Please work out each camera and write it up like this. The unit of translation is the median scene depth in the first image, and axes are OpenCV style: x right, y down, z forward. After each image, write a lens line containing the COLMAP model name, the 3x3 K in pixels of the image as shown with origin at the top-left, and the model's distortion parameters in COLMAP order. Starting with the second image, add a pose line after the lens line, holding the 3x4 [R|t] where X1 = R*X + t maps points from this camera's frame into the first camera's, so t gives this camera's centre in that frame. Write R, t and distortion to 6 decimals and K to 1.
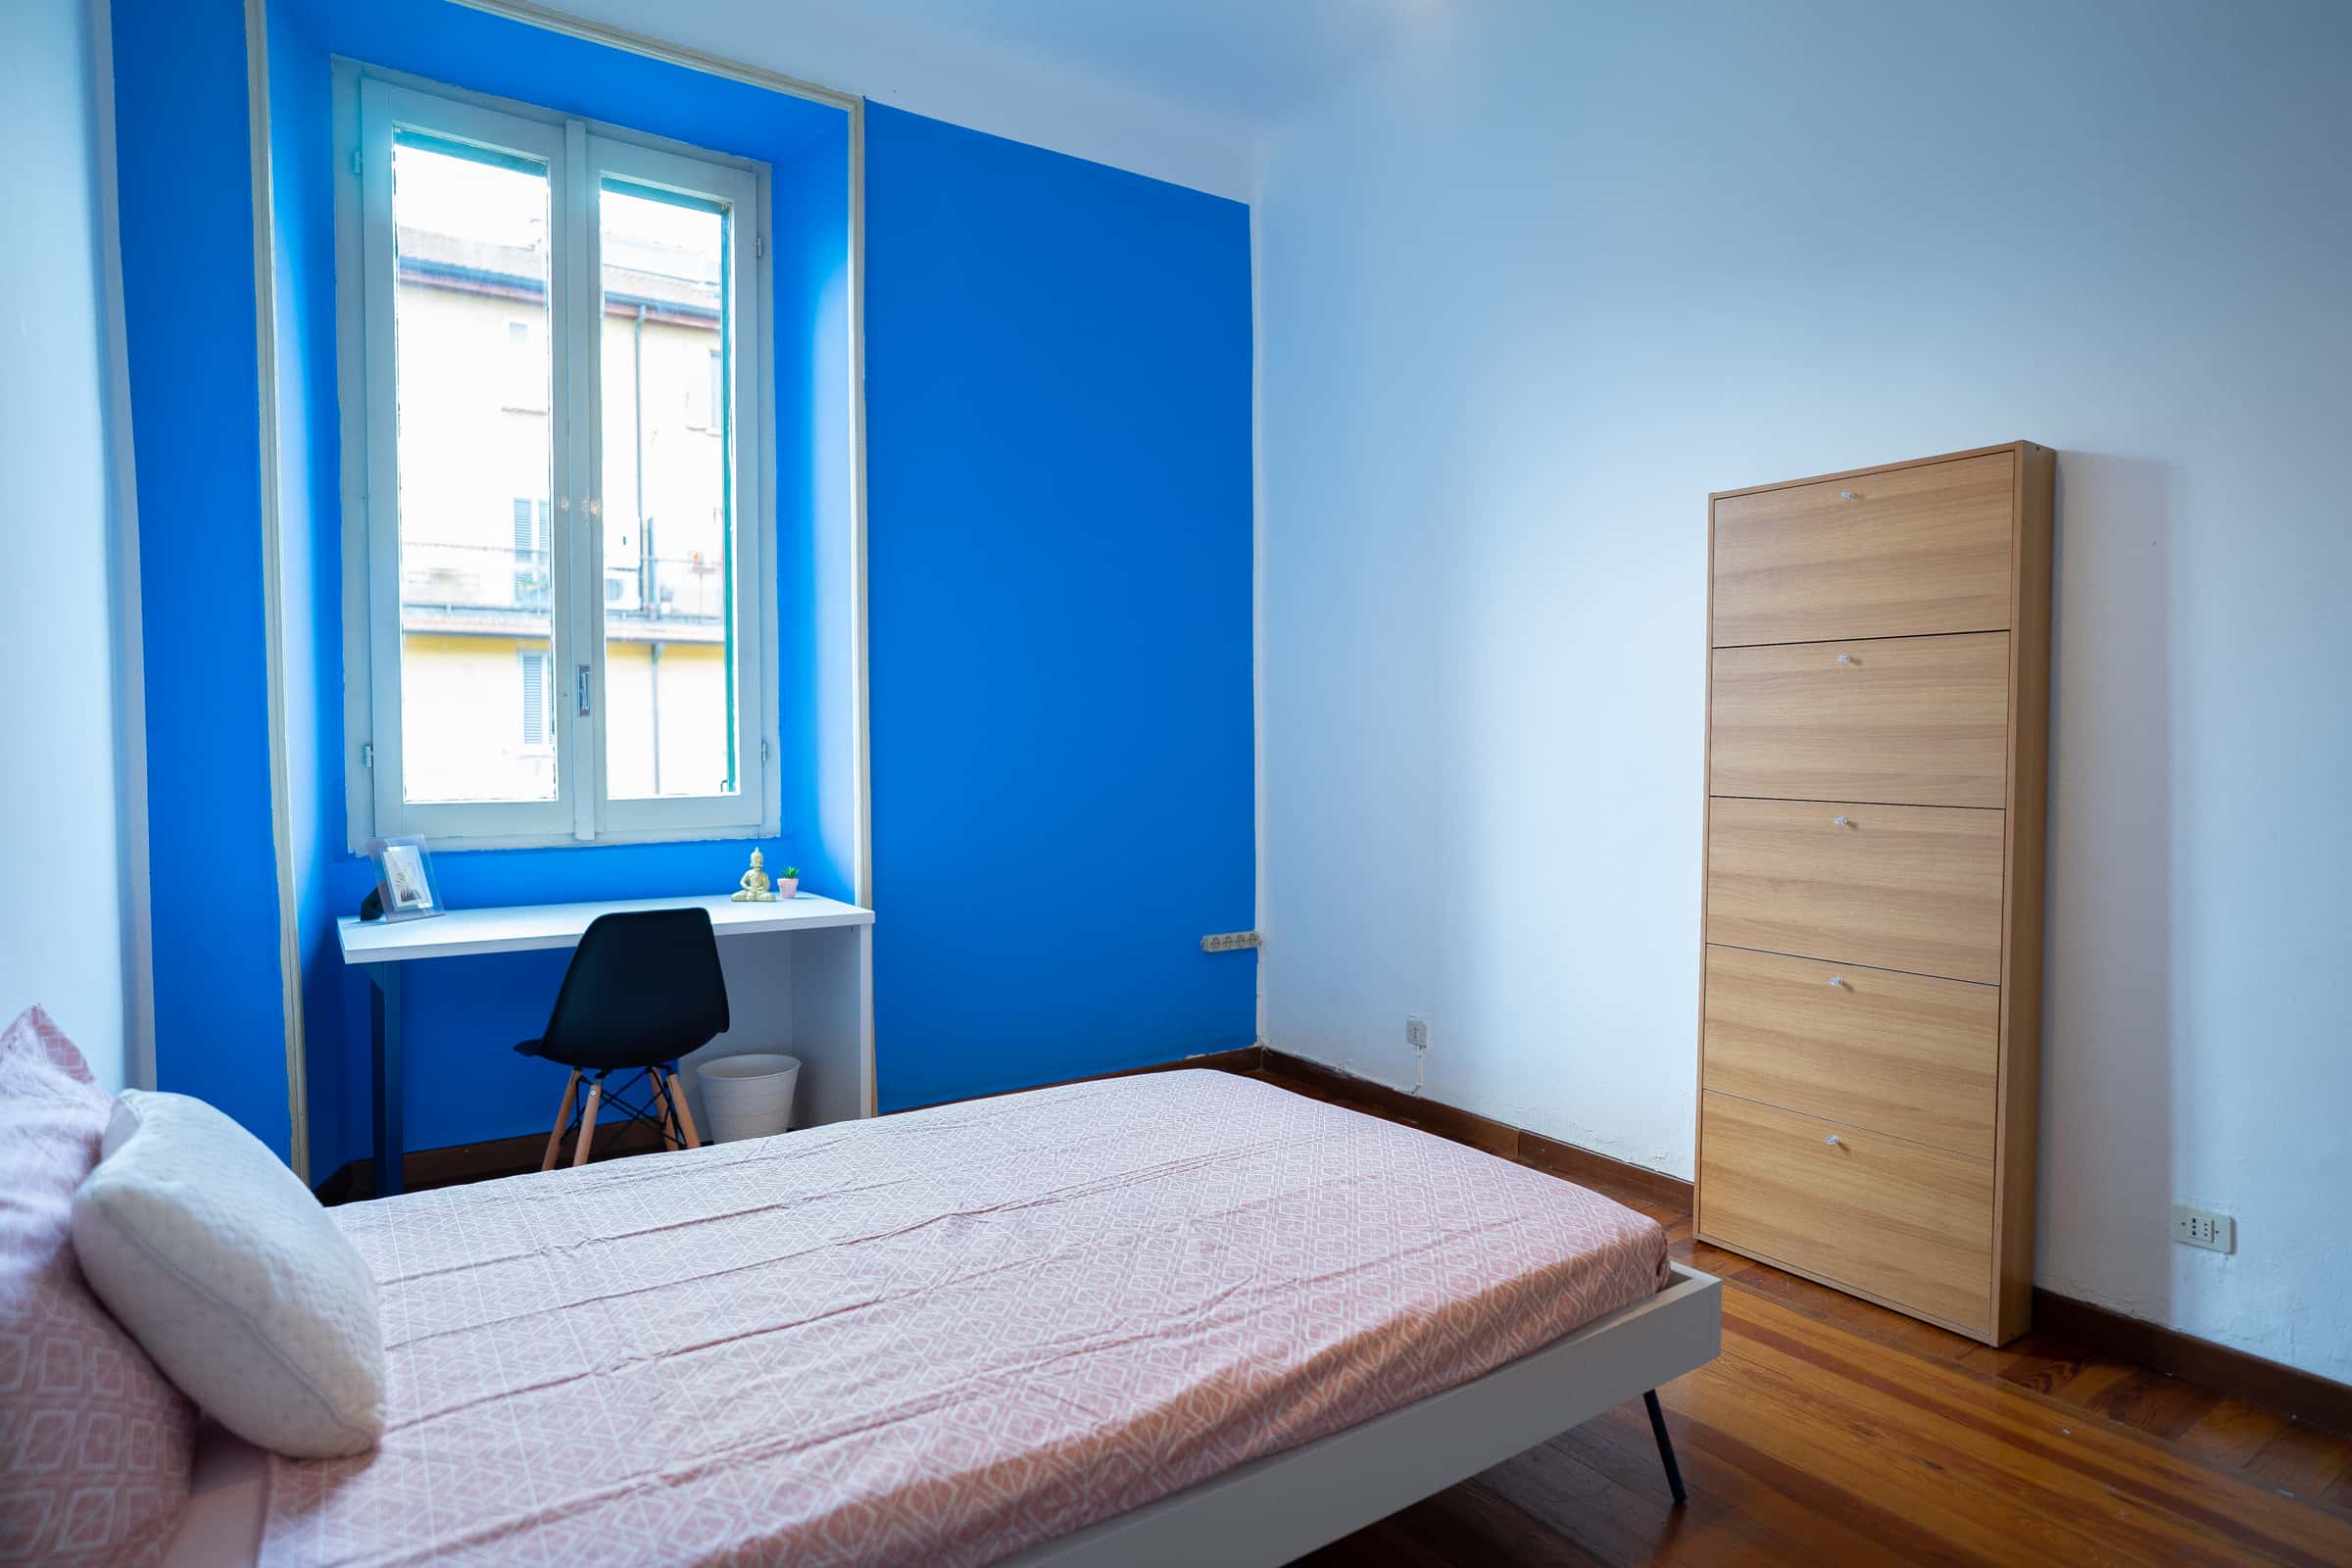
lens RADIAL K [[1283.1, 0, 1221.4], [0, 1283.1, 764.1], [0, 0, 1]] dist [-0.038777, 0.024873]
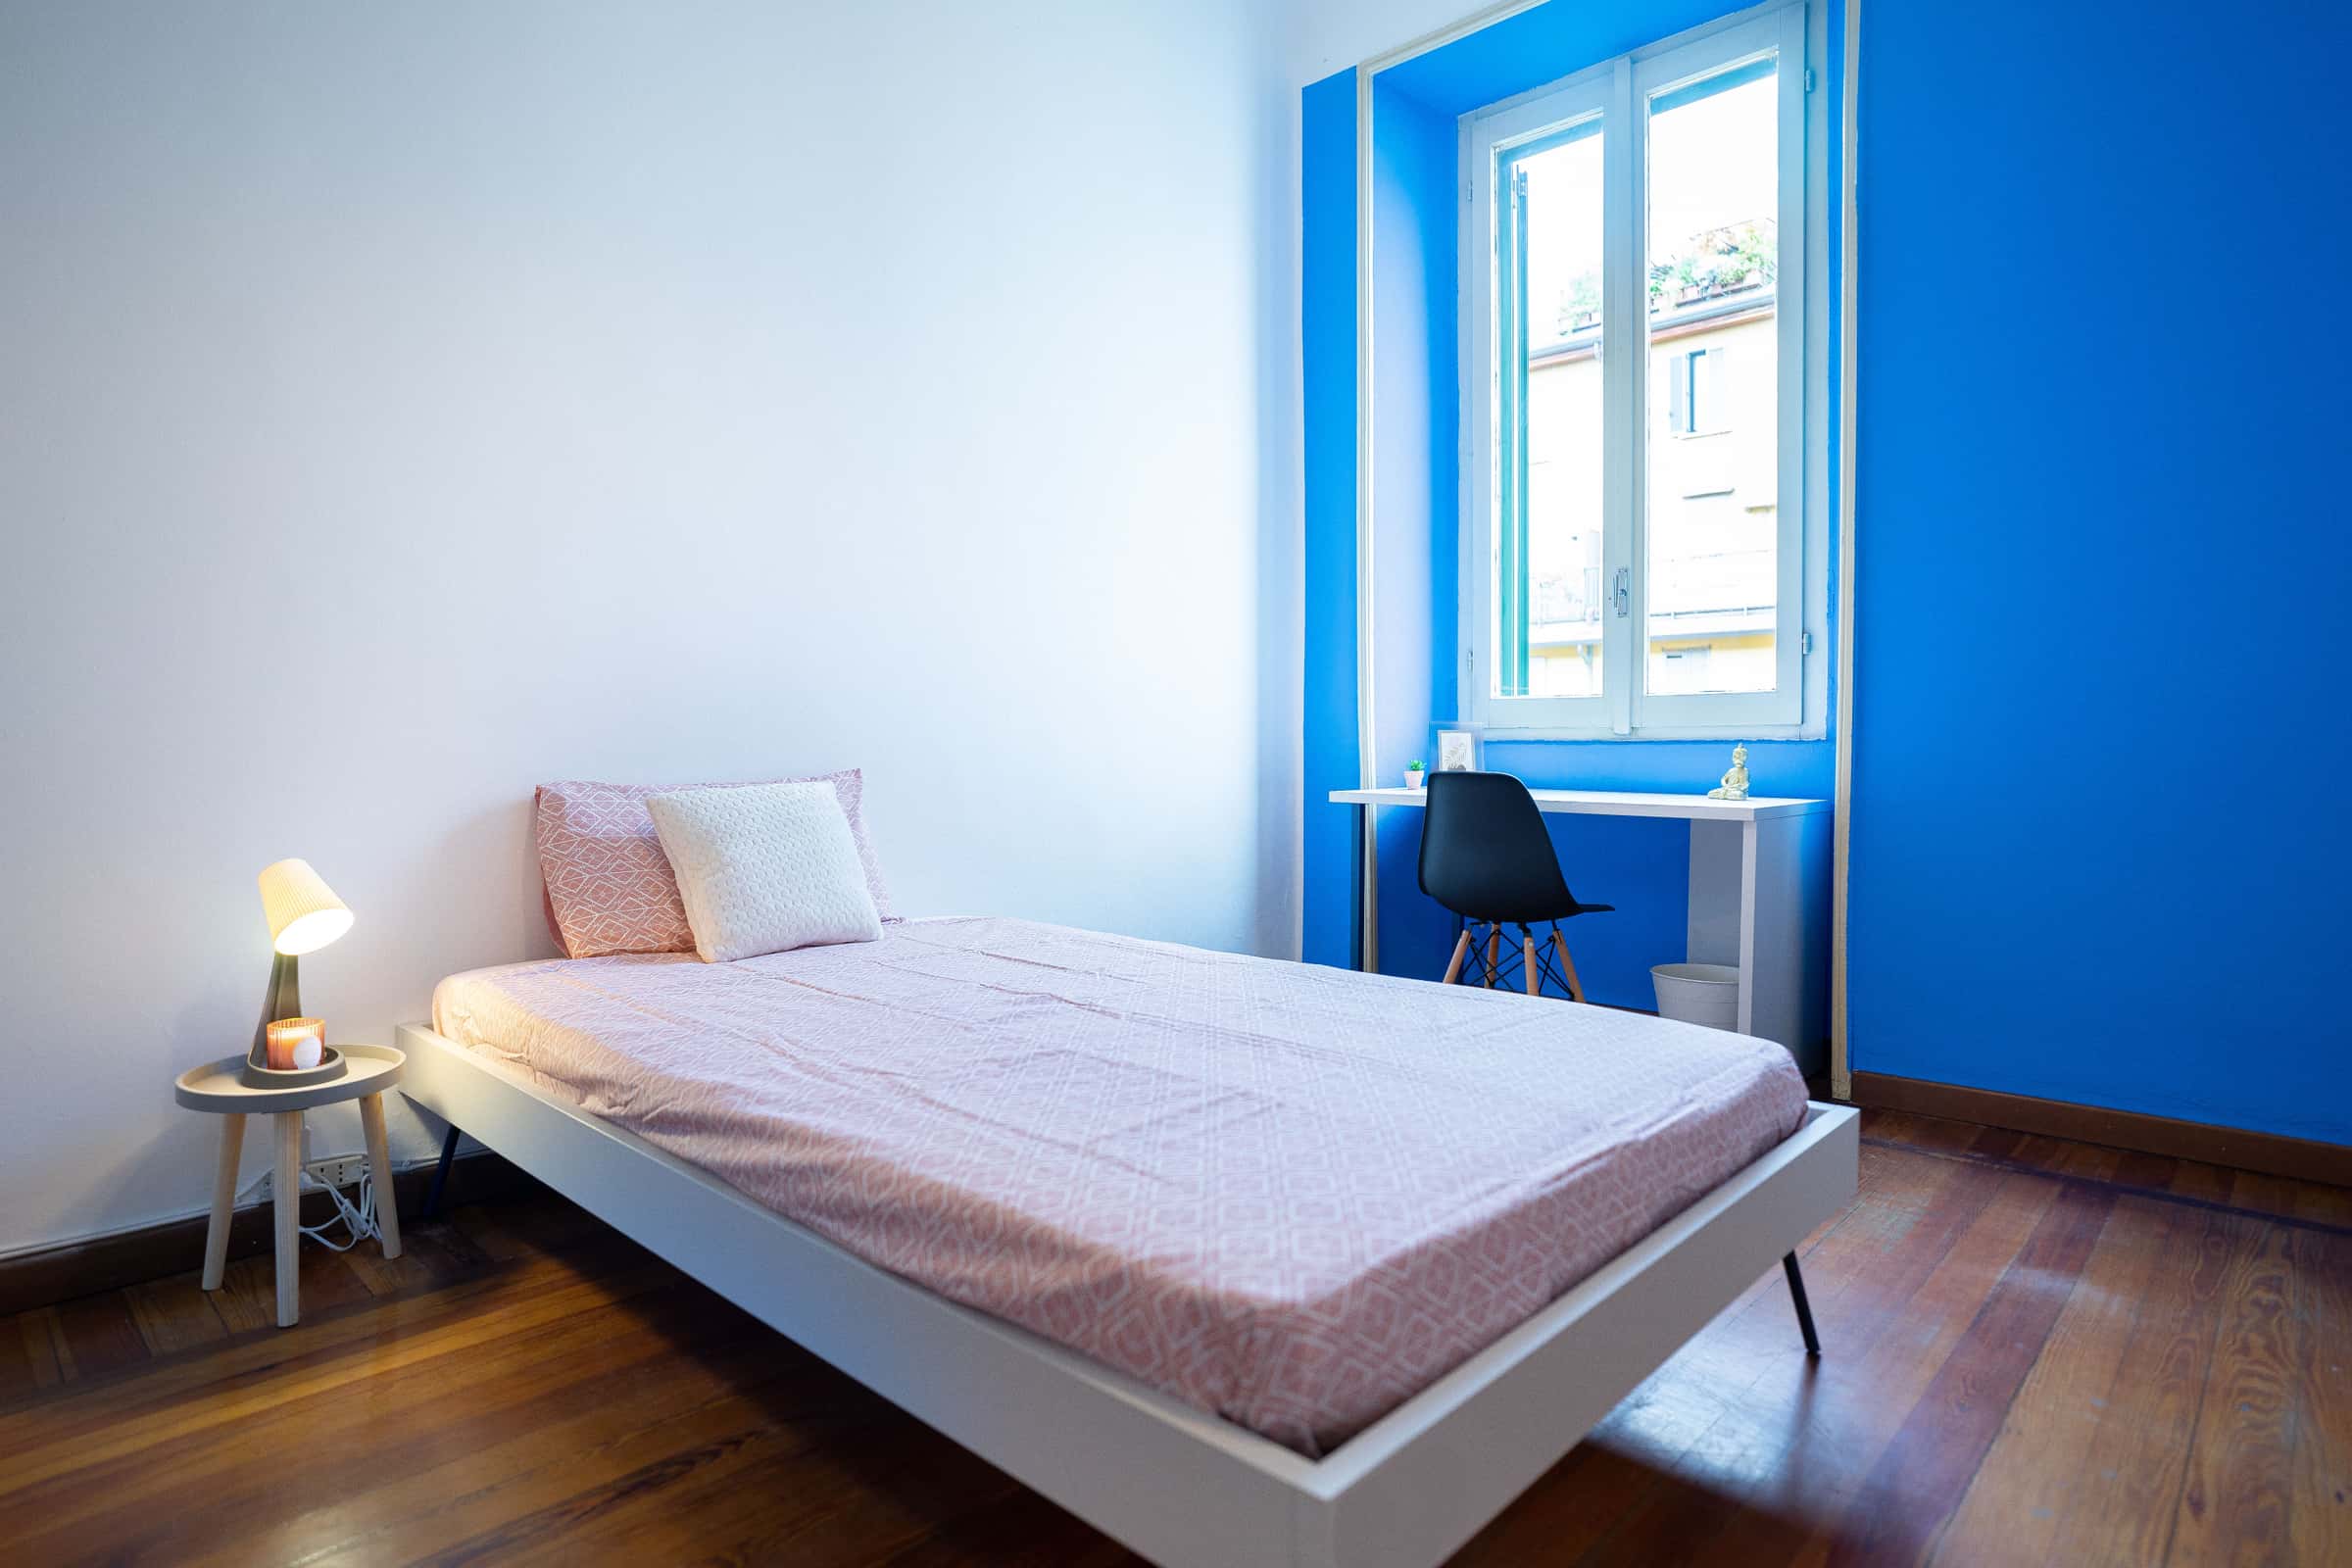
lens RADIAL K [[1283.1, 0, 1178.9], [0, 1283.1, 782.2], [0, 0, 1]] dist [-0.038777, 0.024873]
pose [[0.204604, 0.033931, -0.978256, 0.948599], [-0.020282, 0.999331, 0.030420, 0.157810], [0.978635, 0.013617, 0.205156, 0.982312]]
